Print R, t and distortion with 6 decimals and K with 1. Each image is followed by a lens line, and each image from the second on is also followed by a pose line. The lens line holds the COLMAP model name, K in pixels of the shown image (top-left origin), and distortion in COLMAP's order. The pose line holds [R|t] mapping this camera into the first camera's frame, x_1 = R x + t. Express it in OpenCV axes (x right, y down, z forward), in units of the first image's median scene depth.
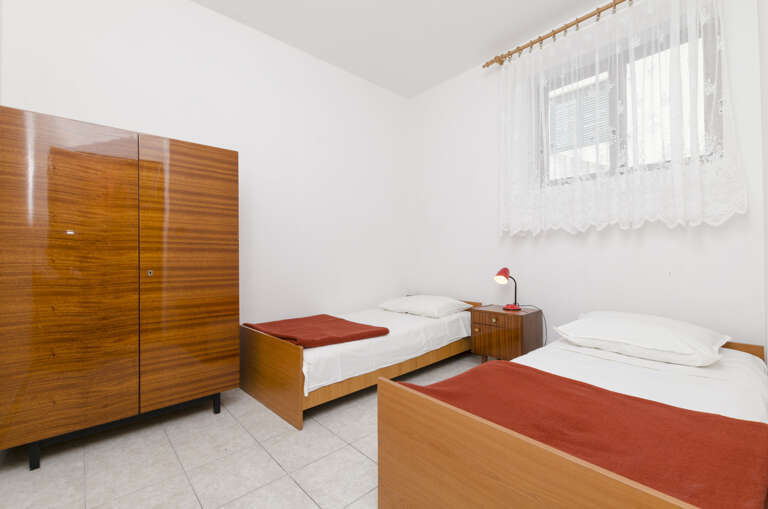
lens RADIAL K [[332.3, 0, 384.0], [0, 332.3, 254.5], [0, 0, 1]] dist [-0.000407, 0.000196]
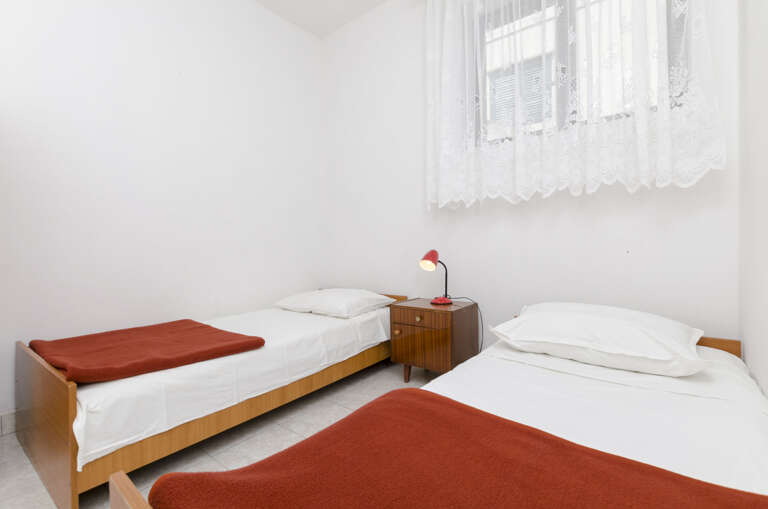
lens RADIAL K [[357.0, 0, 384.0], [0, 357.0, 254.5], [0, 0, 1]] dist [-0.003562, -0.000191]
pose [[0.985309, -0.011179, 0.170417, 0.119922], [0.007078, 0.999671, 0.024649, 0.031279], [-0.170636, -0.023081, 0.985064, 0.217803]]
